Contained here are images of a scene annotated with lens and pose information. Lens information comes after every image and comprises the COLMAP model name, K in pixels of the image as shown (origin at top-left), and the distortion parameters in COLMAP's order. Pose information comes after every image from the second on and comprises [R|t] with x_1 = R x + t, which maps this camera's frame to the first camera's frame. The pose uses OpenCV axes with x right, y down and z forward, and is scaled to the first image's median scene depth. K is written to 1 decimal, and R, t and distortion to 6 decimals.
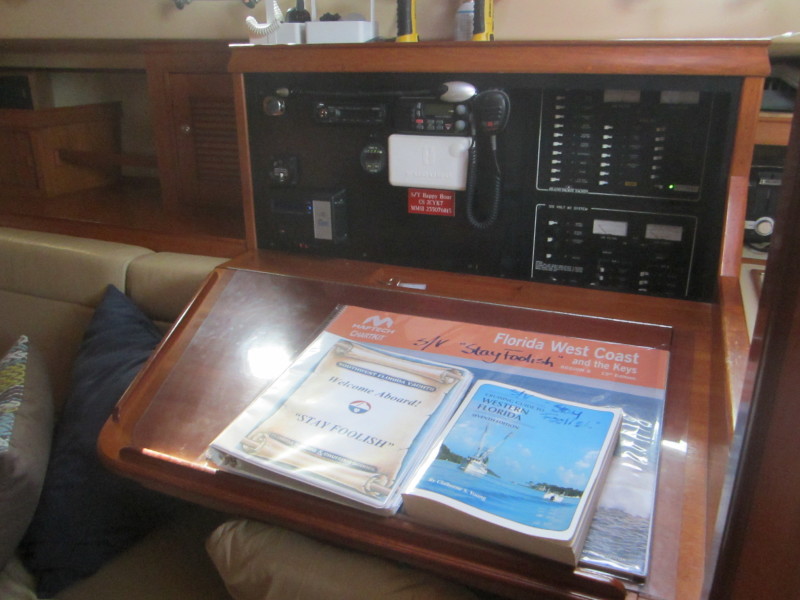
lens RADIAL K [[663.7, 0, 399.4], [0, 663.7, 303.6], [0, 0, 1]] dist [-0.048766, 0.011106]
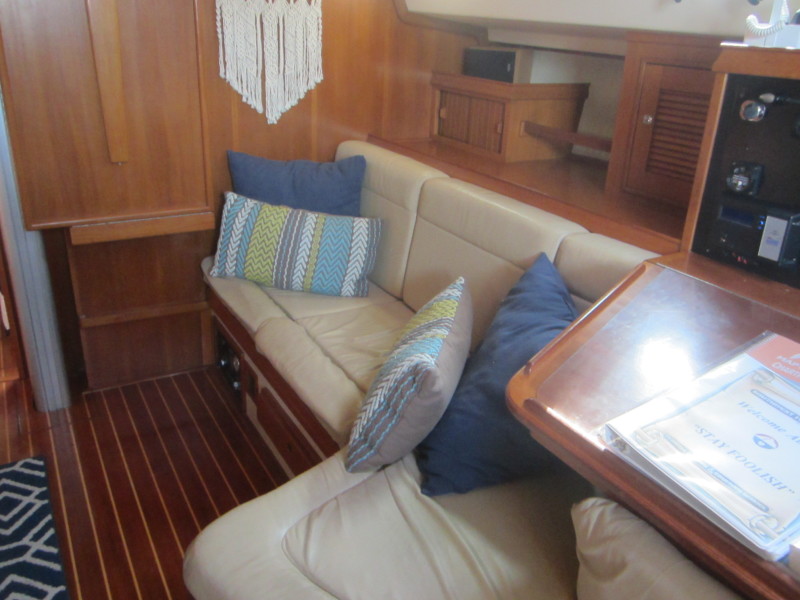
lens RADIAL K [[663.7, 0, 399.4], [0, 663.7, 303.6], [0, 0, 1]] dist [-0.048766, 0.011106]
pose [[0.802745, 0.267129, -0.533144, -0.023208], [-0.253036, 0.962160, 0.101094, 0.002395], [0.539975, 0.053752, 0.839963, -0.054912]]
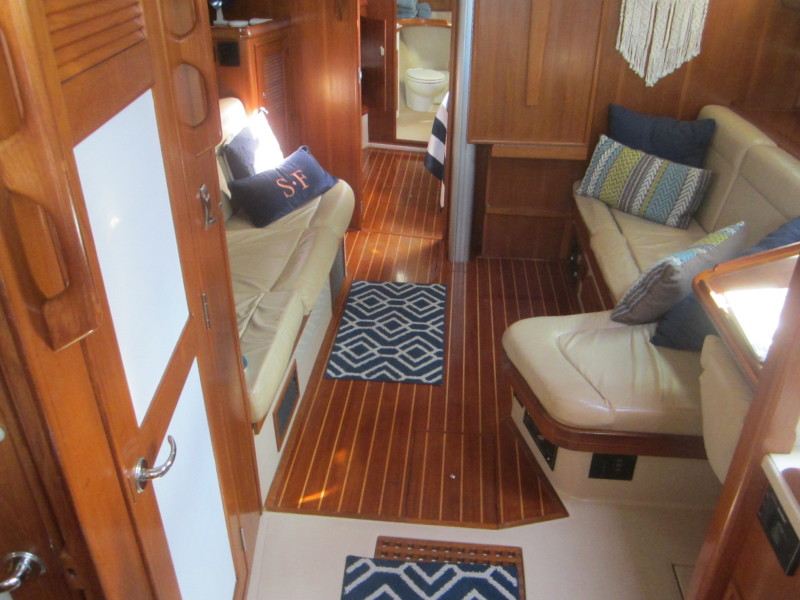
lens RADIAL K [[663.7, 0, 399.4], [0, 663.7, 303.6], [0, 0, 1]] dist [-0.048766, 0.011106]
pose [[0.306394, 0.473190, -0.825962, 0.615192], [-0.341341, 0.864605, 0.368707, -0.086586], [0.888600, 0.168965, 0.426429, -0.403621]]
